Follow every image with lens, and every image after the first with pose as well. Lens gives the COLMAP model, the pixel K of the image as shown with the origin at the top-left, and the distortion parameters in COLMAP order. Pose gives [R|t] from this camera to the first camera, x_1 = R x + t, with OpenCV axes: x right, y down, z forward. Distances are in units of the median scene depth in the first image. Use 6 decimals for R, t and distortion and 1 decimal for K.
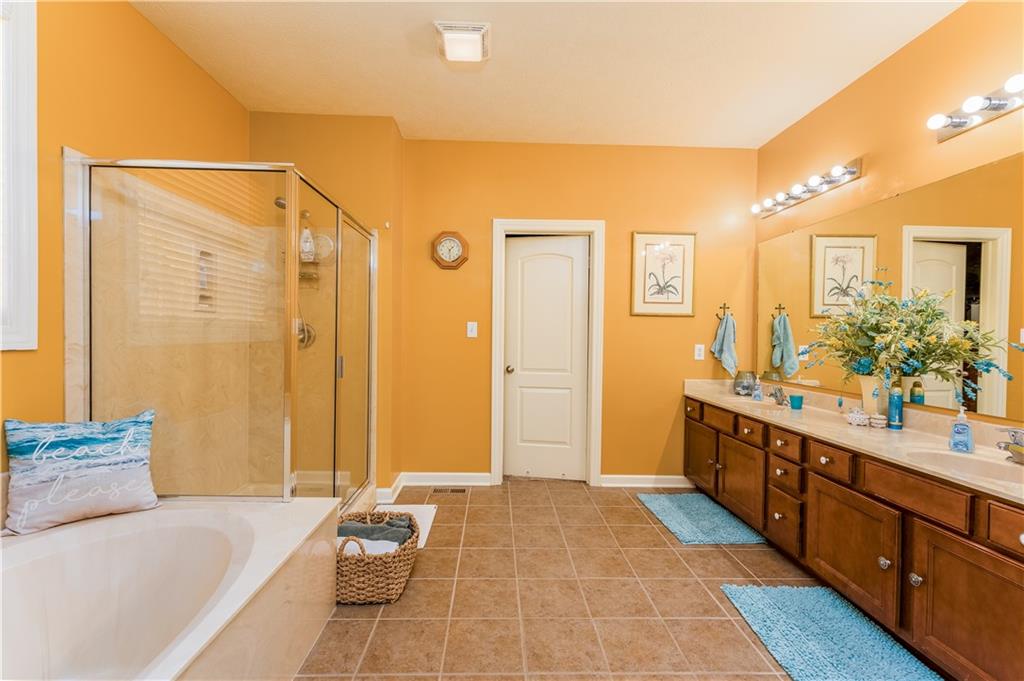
lens RADIAL K [[415.4, 0, 510.7], [0, 415.4, 339.9], [0, 0, 1]] dist [0.000476, 0.000201]
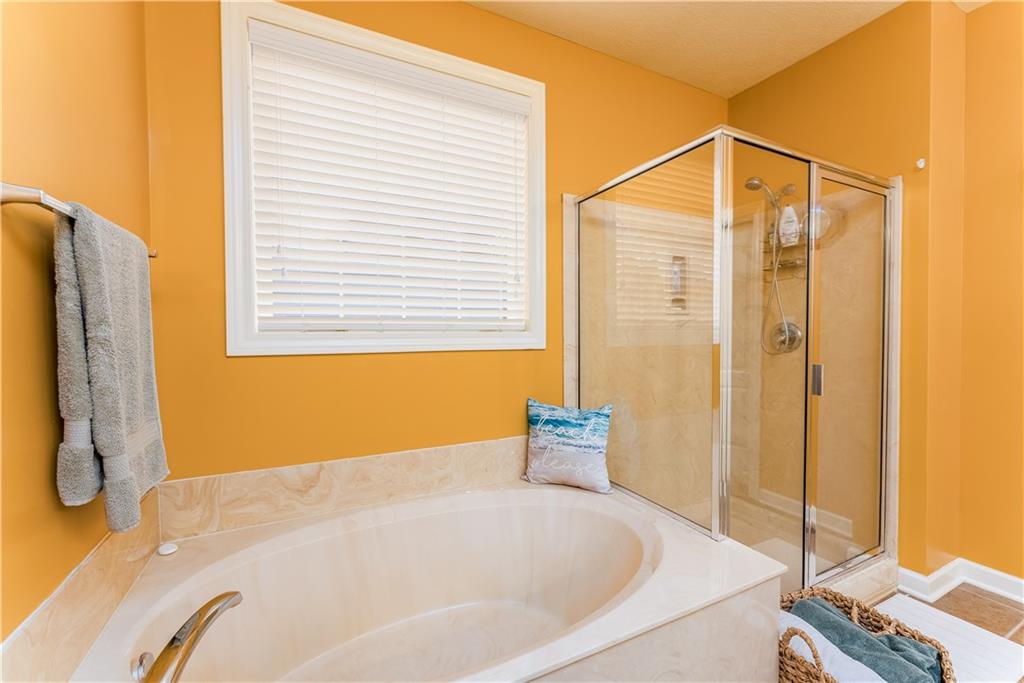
lens RADIAL K [[415.4, 0, 510.7], [0, 415.4, 340.9], [0, 0, 1]] dist [0.000476, 0.000201]
pose [[0.417485, 0.002081, -0.908682, 0.040943], [-0.002308, 0.999997, 0.001230, -0.004120], [0.908681, 0.001584, 0.417488, 0.297388]]
